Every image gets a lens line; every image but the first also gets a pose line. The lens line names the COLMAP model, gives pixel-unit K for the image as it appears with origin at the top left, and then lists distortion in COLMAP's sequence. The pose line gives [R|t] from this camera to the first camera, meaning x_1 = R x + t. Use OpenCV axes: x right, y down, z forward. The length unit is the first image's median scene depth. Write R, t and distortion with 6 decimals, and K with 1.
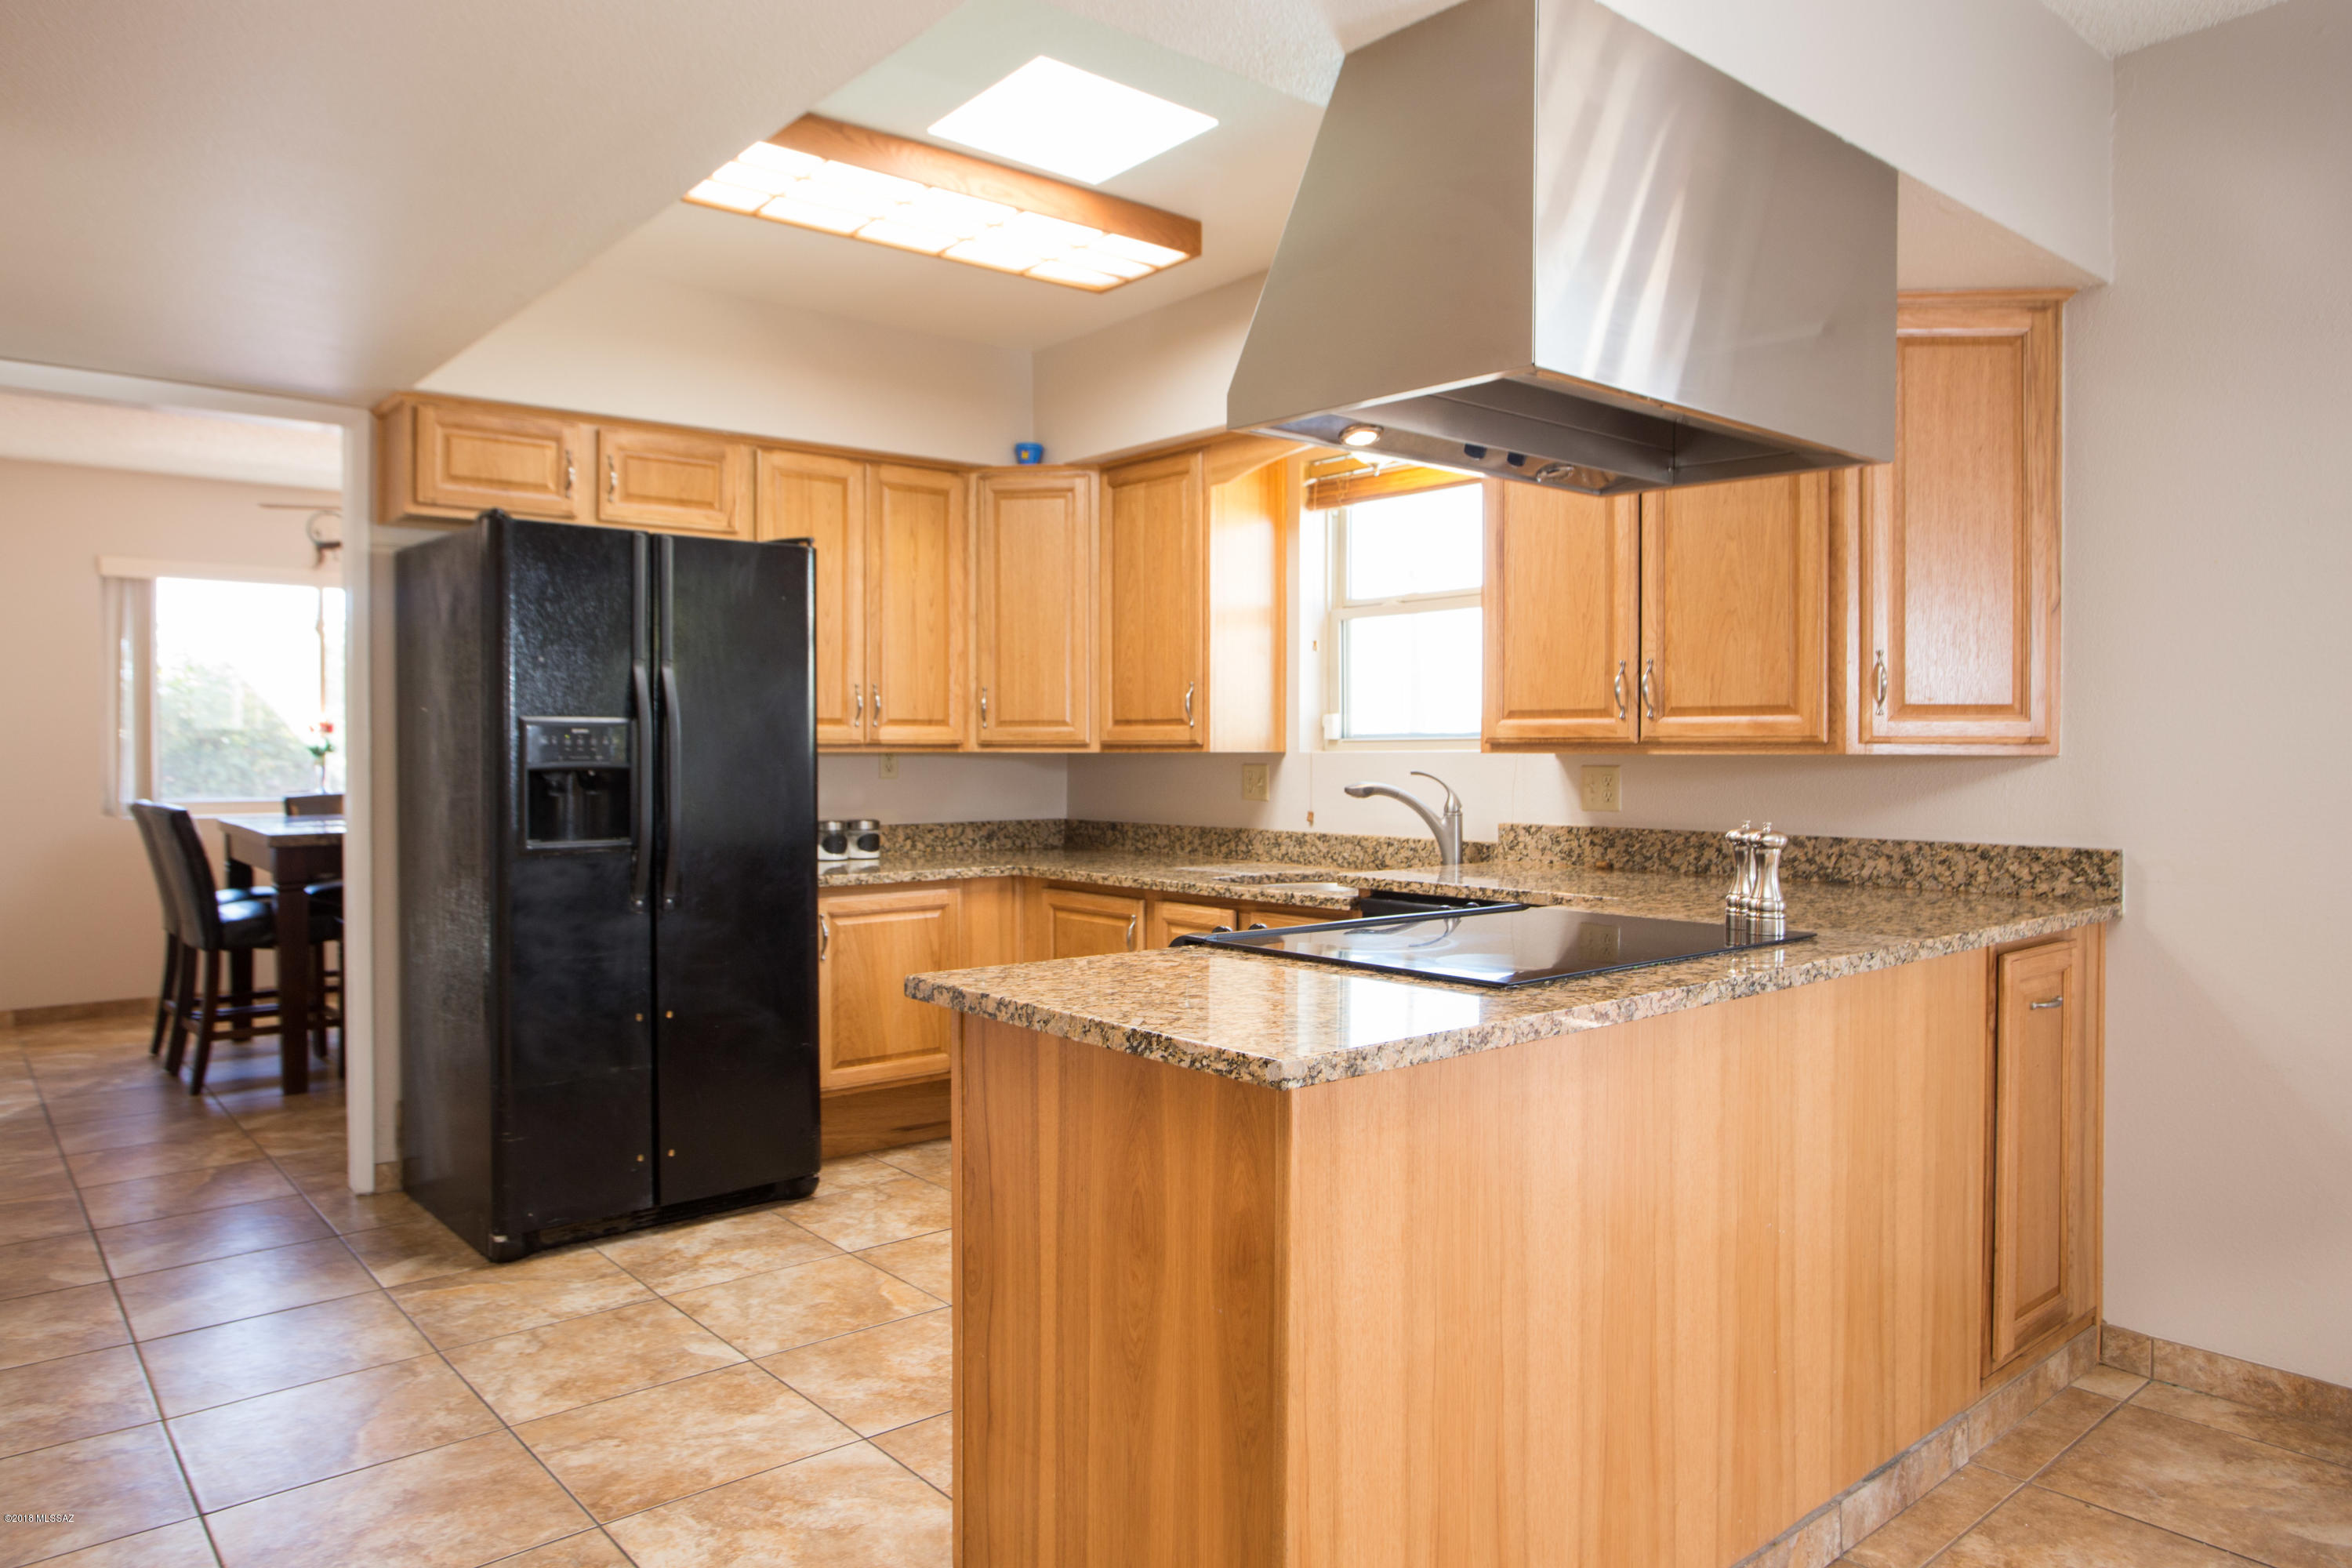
lens RADIAL K [[1586.1, 0, 1176.0], [0, 1586.1, 784.0], [0, 0, 1]] dist [-0.071592, 0.071560]
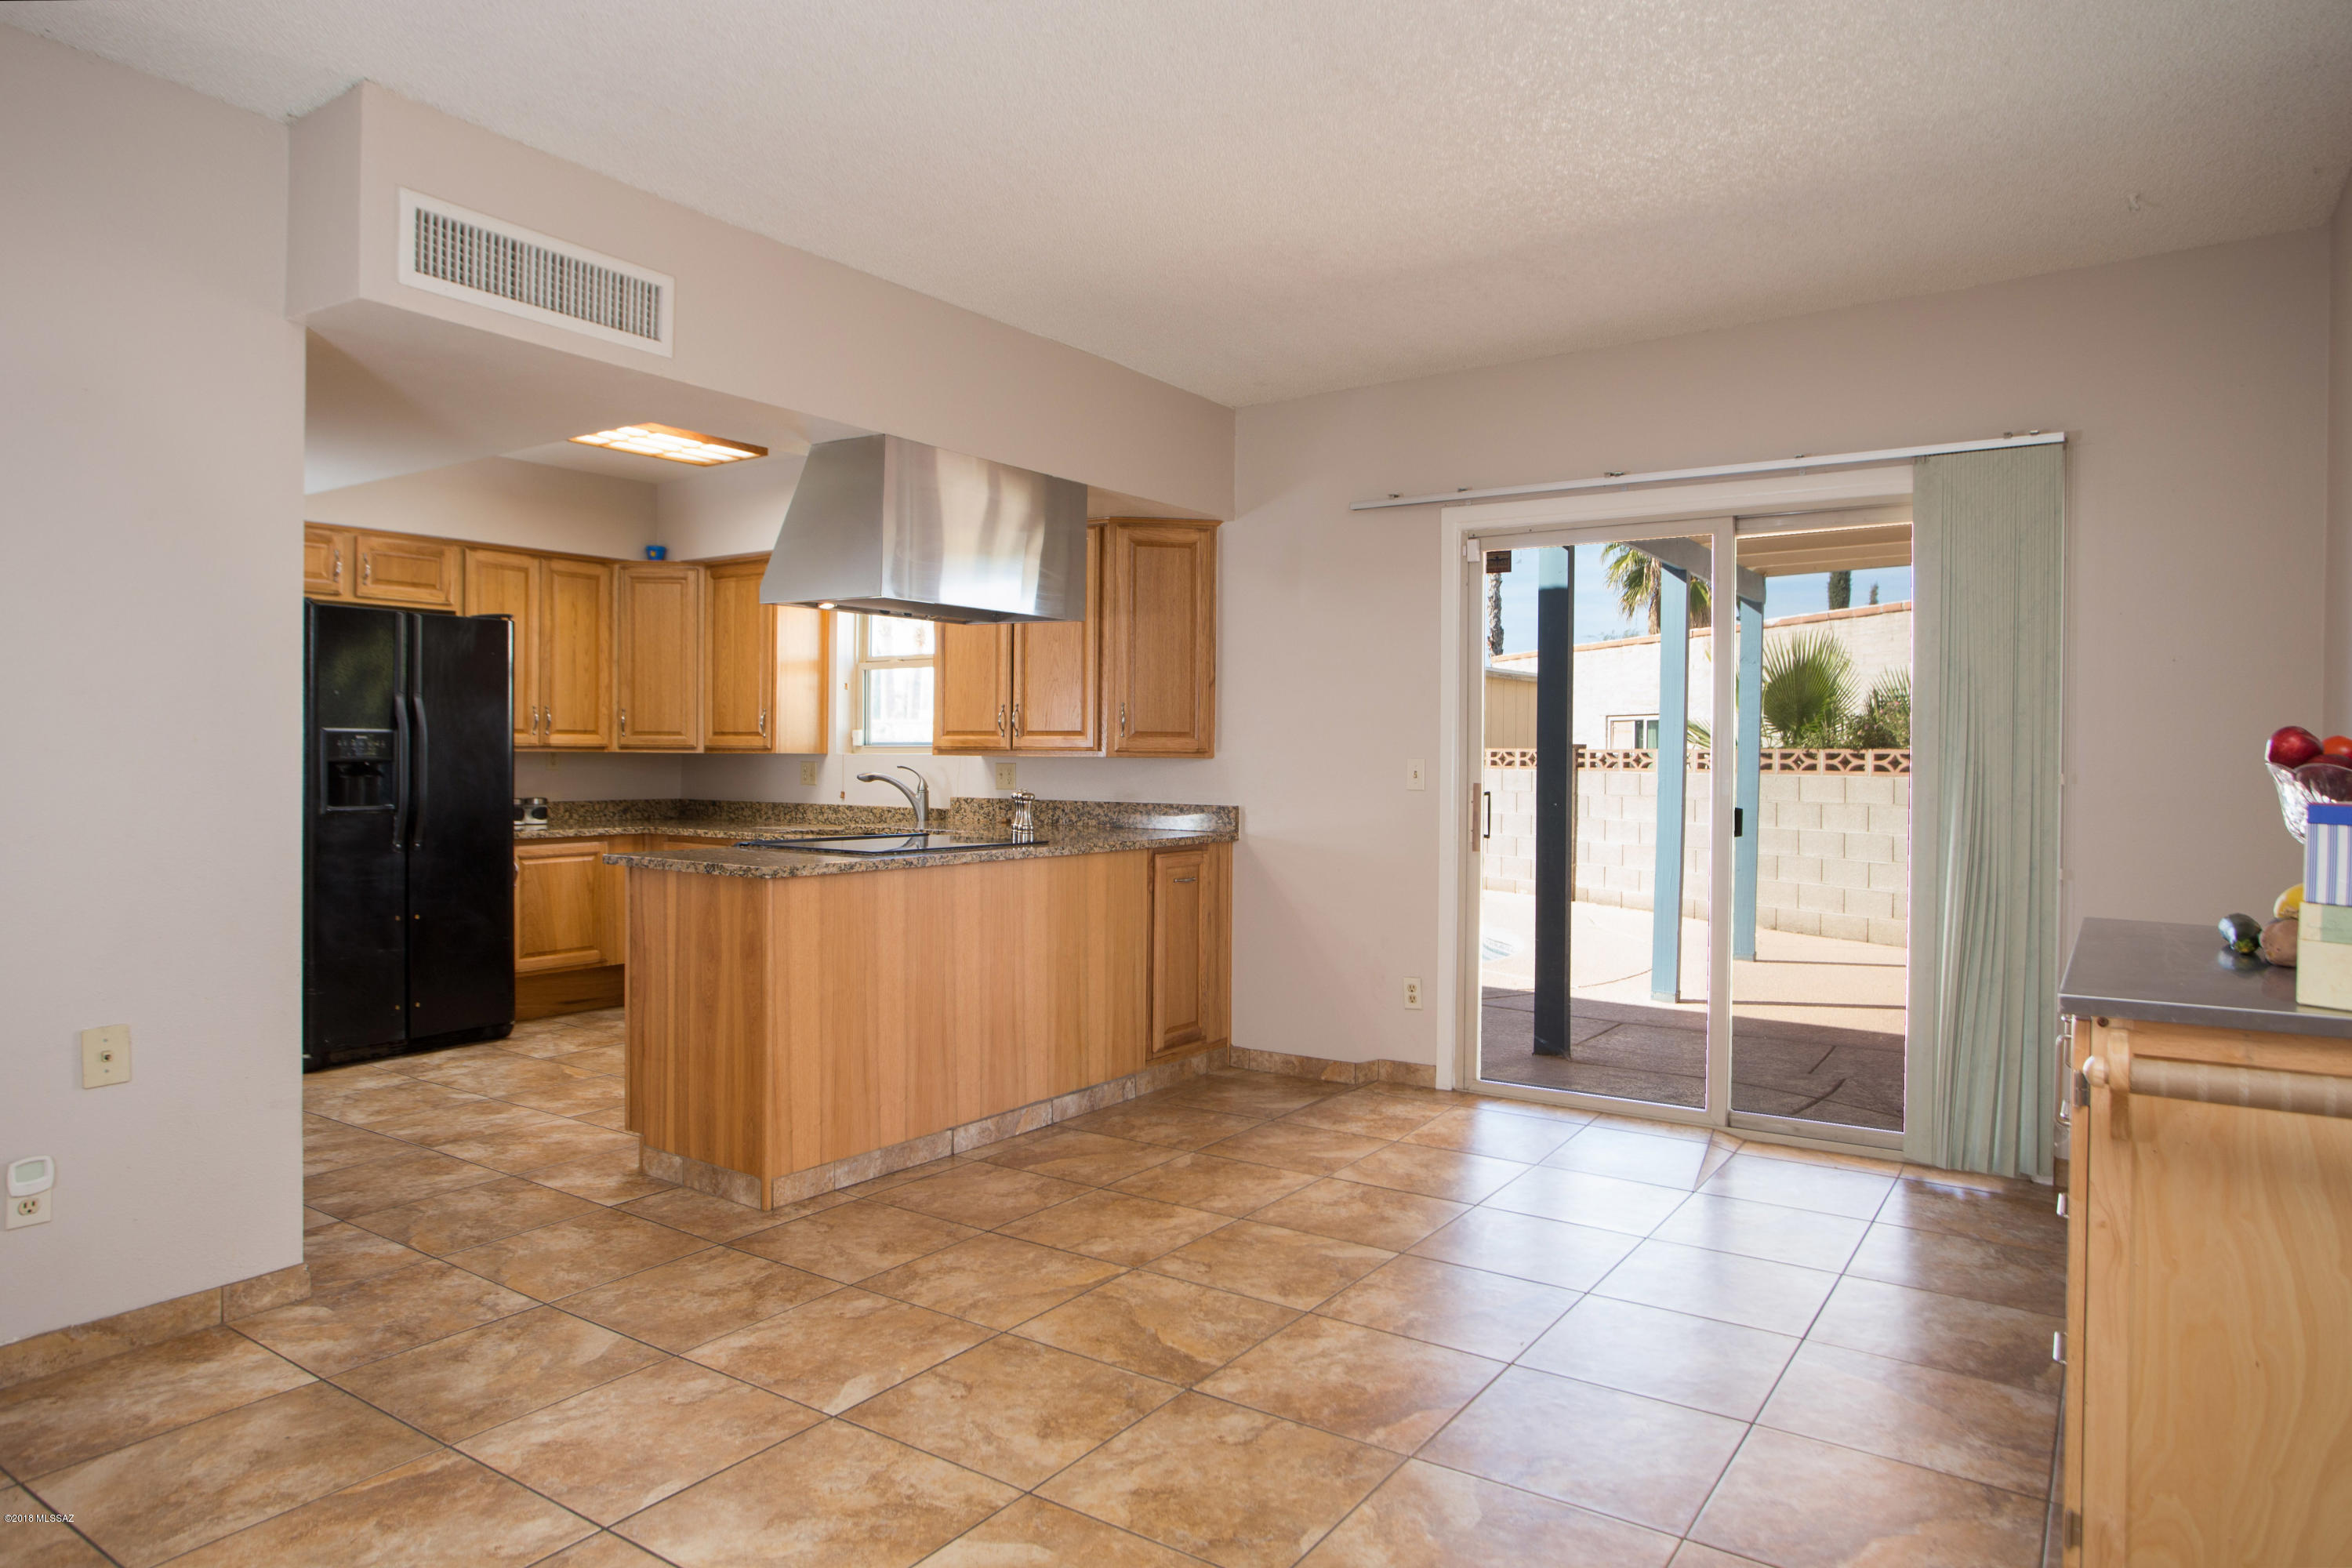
lens RADIAL K [[1411.8, 0, 1174.9], [0, 1411.8, 769.9], [0, 0, 1]] dist [-0.038485, 0.003046]
pose [[0.964015, 0.004332, 0.265811, 0.036864], [-0.002078, 0.999959, -0.008763, 0.008955], [-0.265838, 0.007895, 0.963985, -0.530108]]
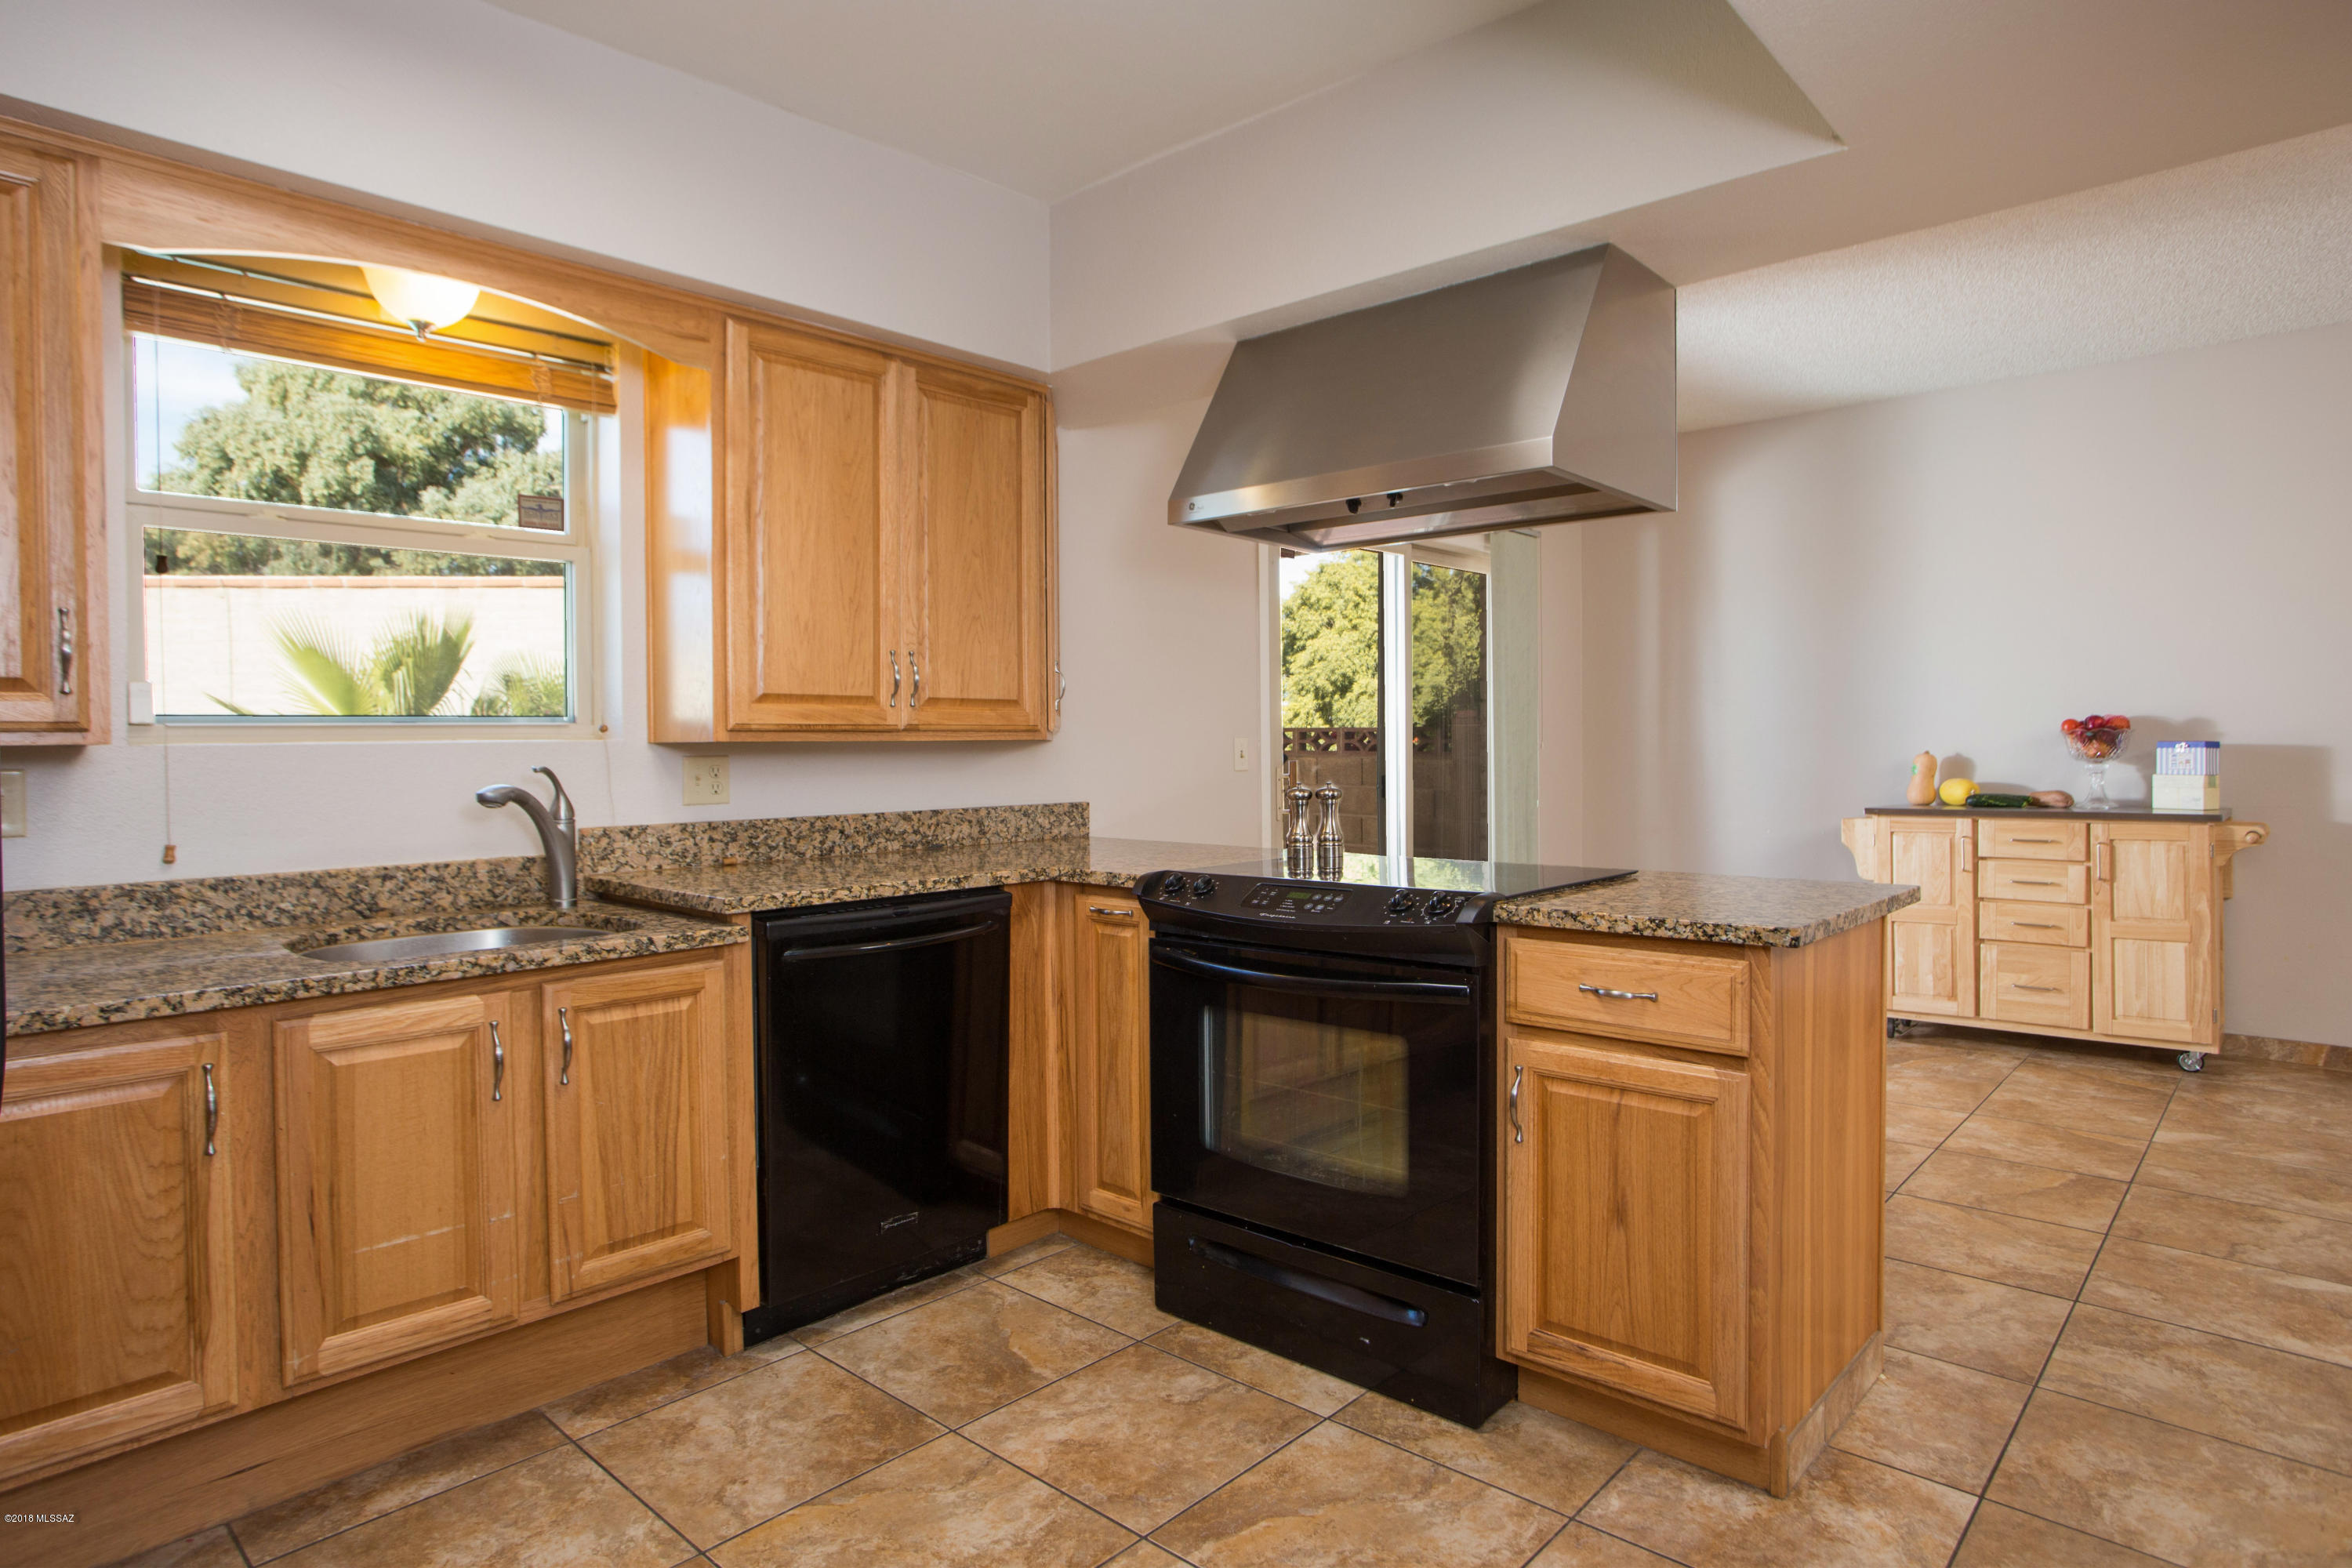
lens RADIAL K [[1301.0, 0, 1176.0], [0, 1301.0, 784.0], [0, 0, 1]] dist [-0.055179, 0.031863]
pose [[-0.133895, -0.034561, 0.990393, -0.516269], [0.025249, 0.998948, 0.038273, -0.016964], [-0.990674, 0.030131, -0.132882, 0.825381]]
